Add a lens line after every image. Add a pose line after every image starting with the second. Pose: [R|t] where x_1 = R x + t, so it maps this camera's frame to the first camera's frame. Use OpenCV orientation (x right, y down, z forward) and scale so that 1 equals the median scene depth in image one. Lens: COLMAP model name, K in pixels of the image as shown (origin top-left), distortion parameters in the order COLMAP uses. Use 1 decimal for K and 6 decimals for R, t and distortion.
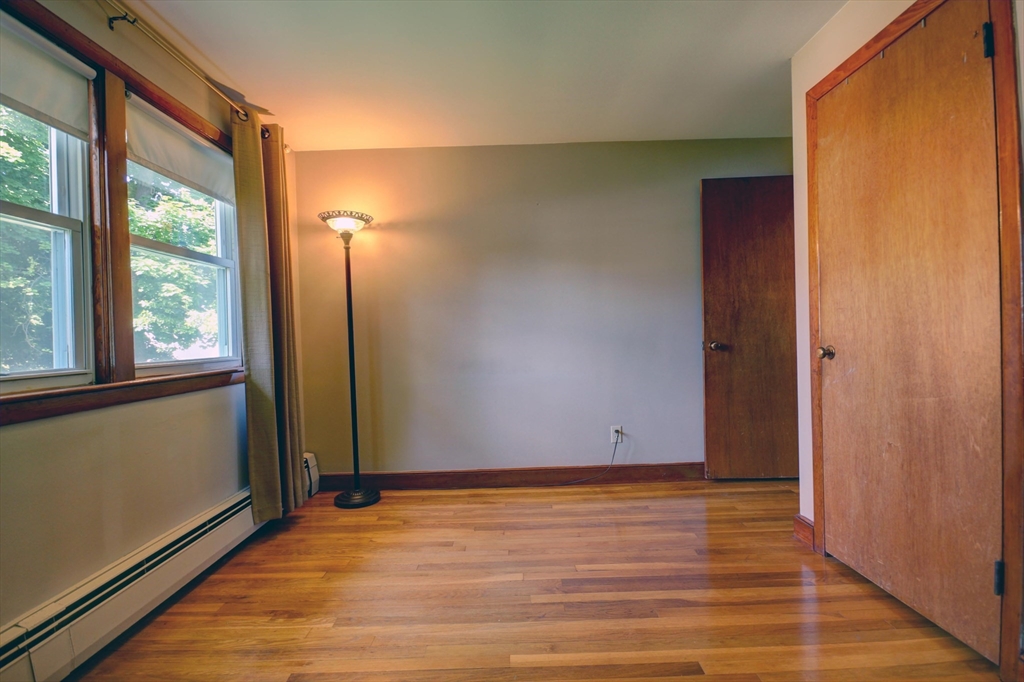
lens RADIAL K [[473.2, 0, 514.3], [0, 473.2, 343.3], [0, 0, 1]] dist [0.002634, -0.000490]
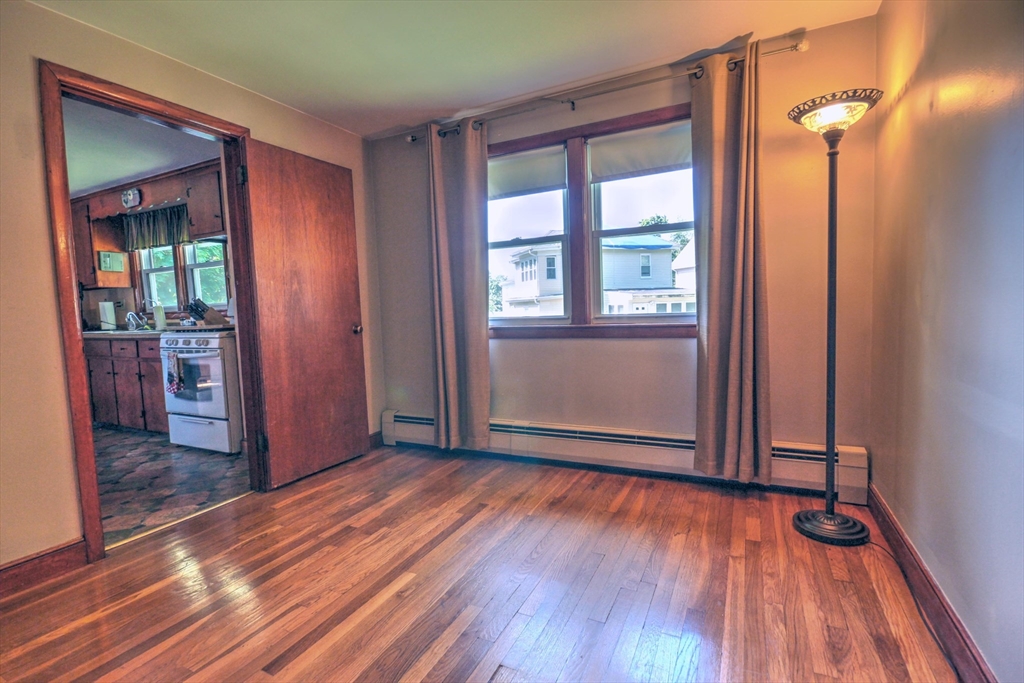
lens RADIAL K [[473.2, 0, 514.3], [0, 473.2, 343.8], [0, 0, 1]] dist [0.002634, -0.000490]
pose [[-0.444546, 0.119197, -0.887790, 0.584897], [0.037377, 0.992712, 0.114568, -0.041577], [0.894976, 0.017748, -0.445762, 1.152482]]
